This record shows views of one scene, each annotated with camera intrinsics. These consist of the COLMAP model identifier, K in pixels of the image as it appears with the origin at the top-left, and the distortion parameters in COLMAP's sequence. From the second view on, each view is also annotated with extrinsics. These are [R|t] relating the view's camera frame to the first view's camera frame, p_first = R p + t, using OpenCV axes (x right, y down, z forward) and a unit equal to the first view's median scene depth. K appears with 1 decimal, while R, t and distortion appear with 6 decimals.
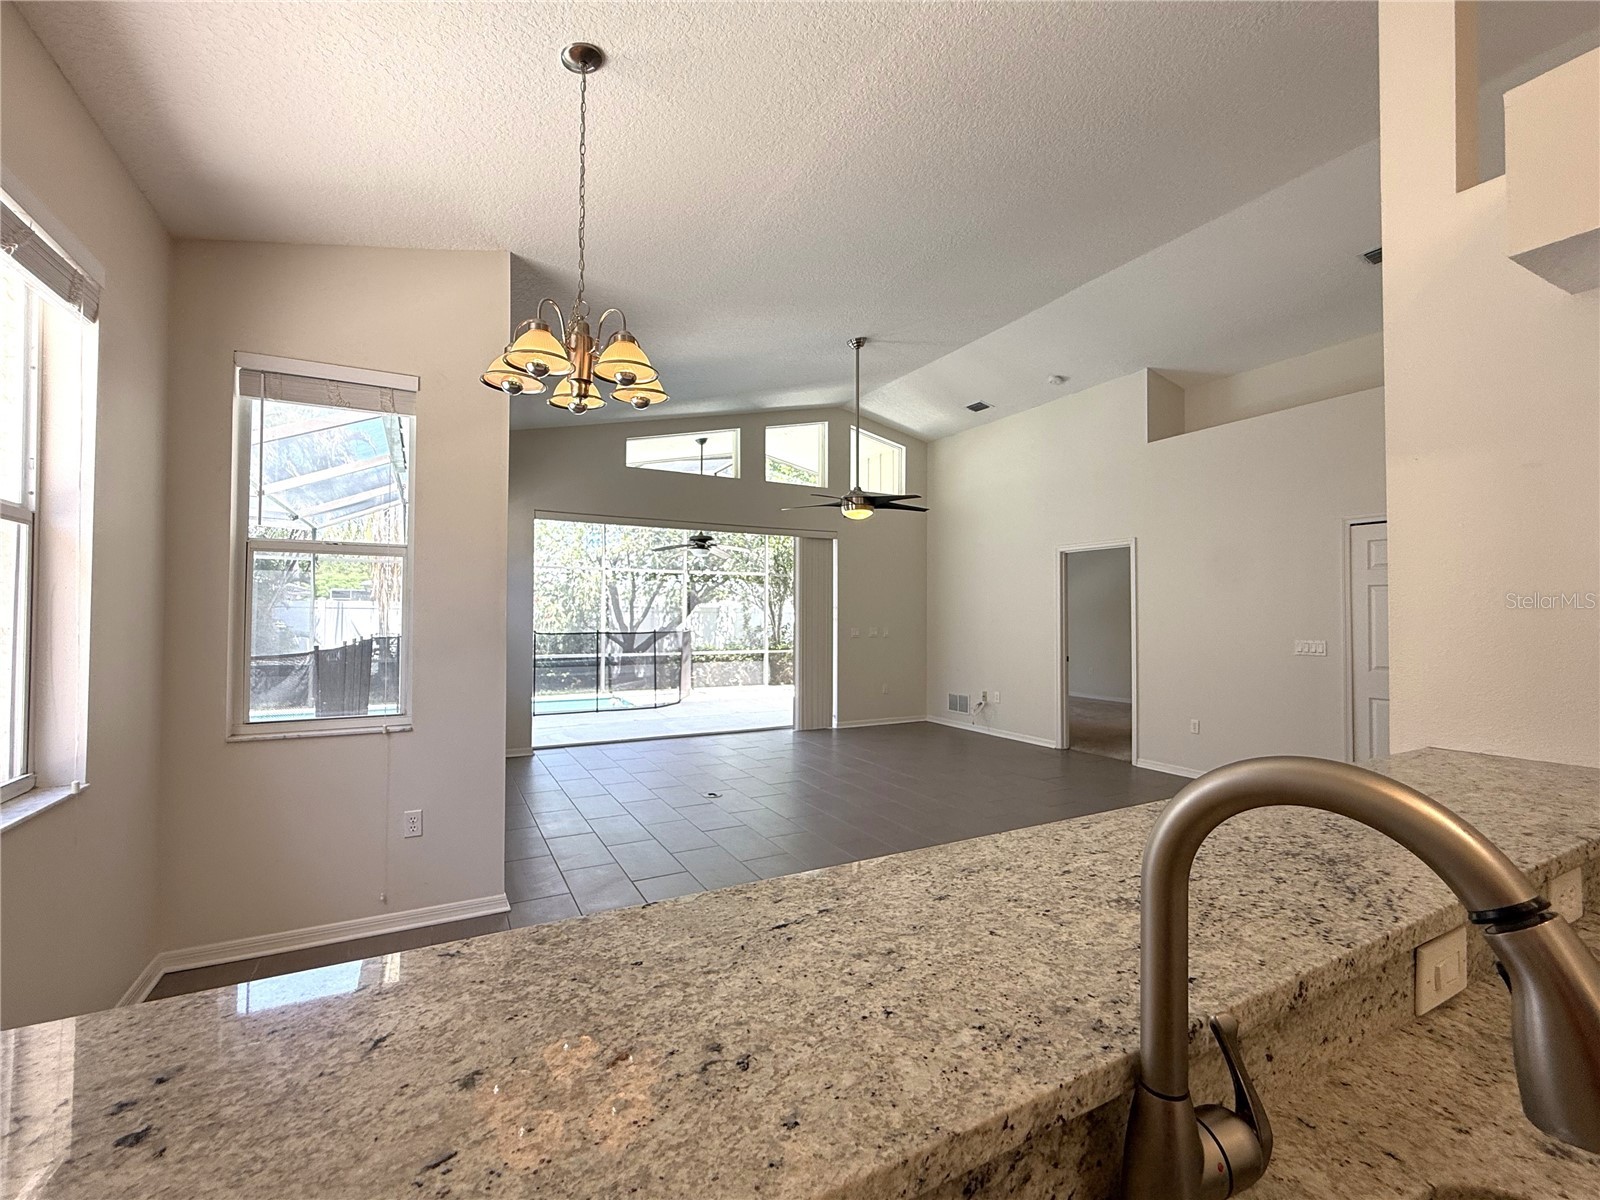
lens RADIAL K [[689.6, 0, 801.4], [0, 689.6, 601.9], [0, 0, 1]] dist [-0.000299, -0.000149]
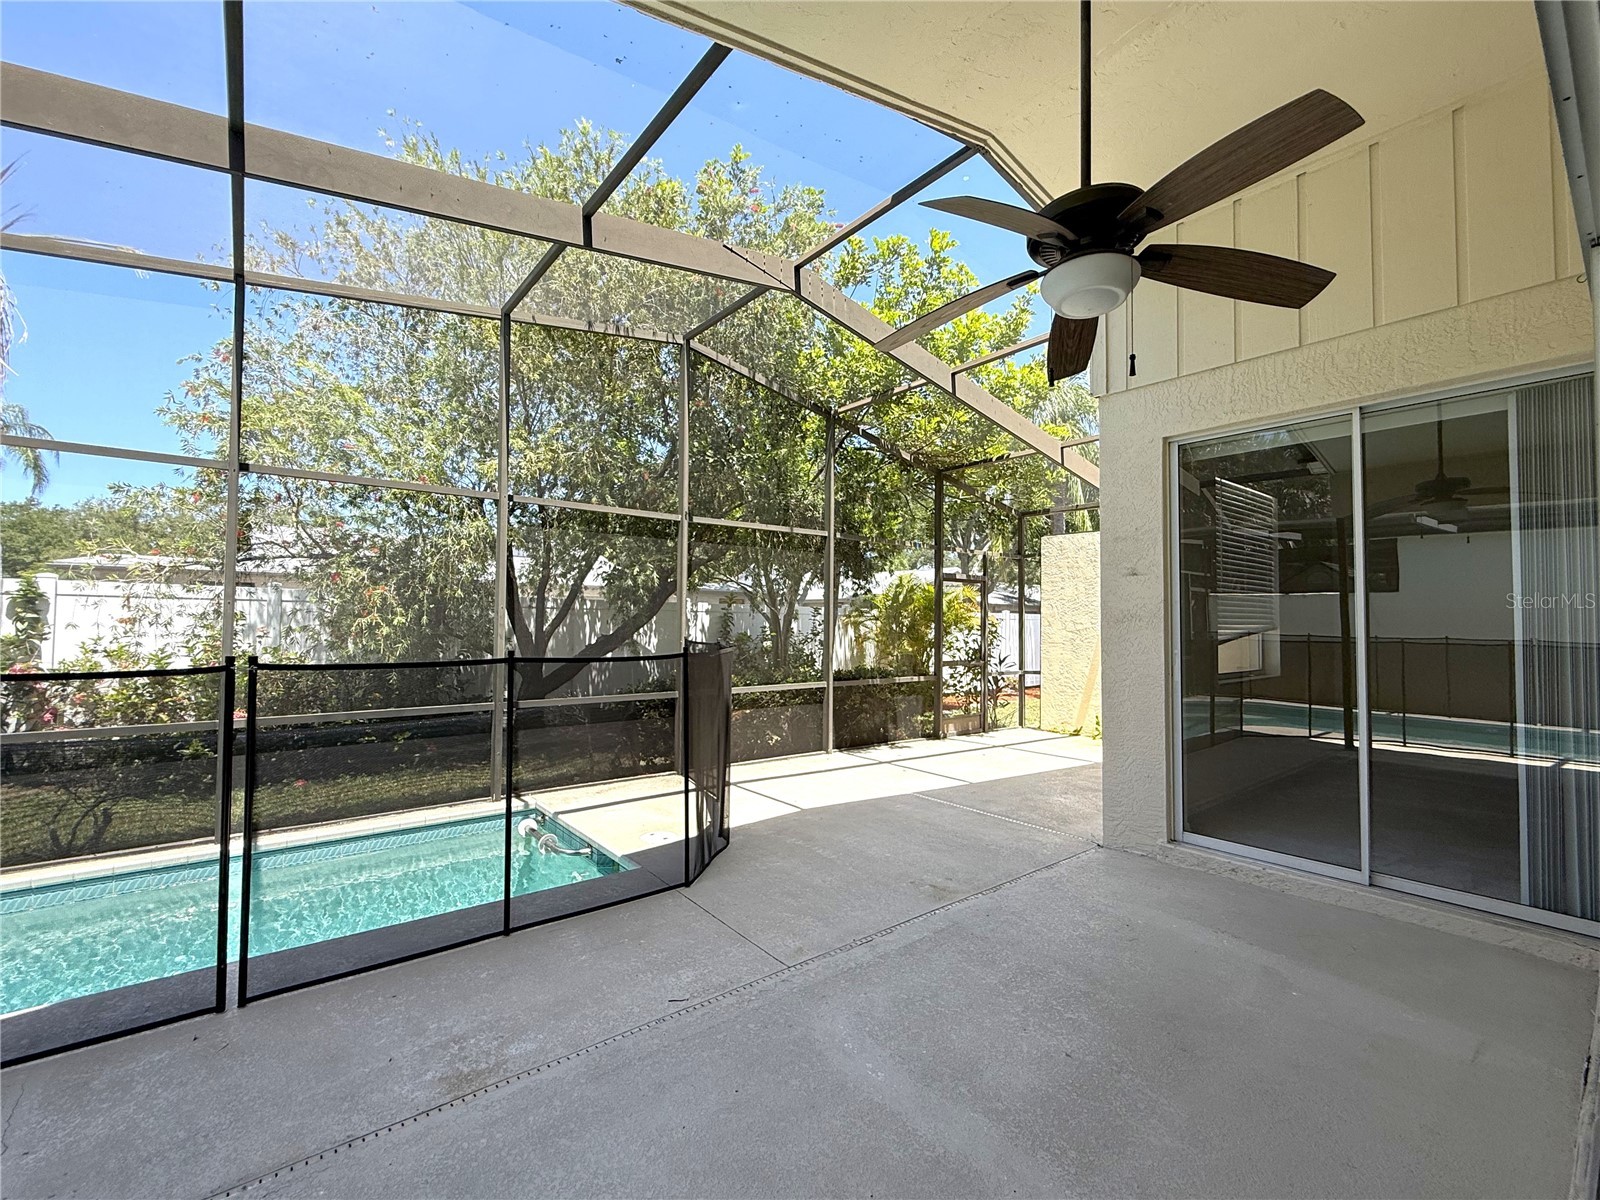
lens RADIAL K [[693.2, 0, 800.0], [0, 693.2, 600.0], [0, 0, 1]] dist [0.000005, 0.000367]
pose [[0.983551, 0.011921, 0.180234, -0.273790], [-0.009681, 0.999865, -0.013299, 0.027049], [-0.180369, 0.011335, 0.983534, 0.820992]]
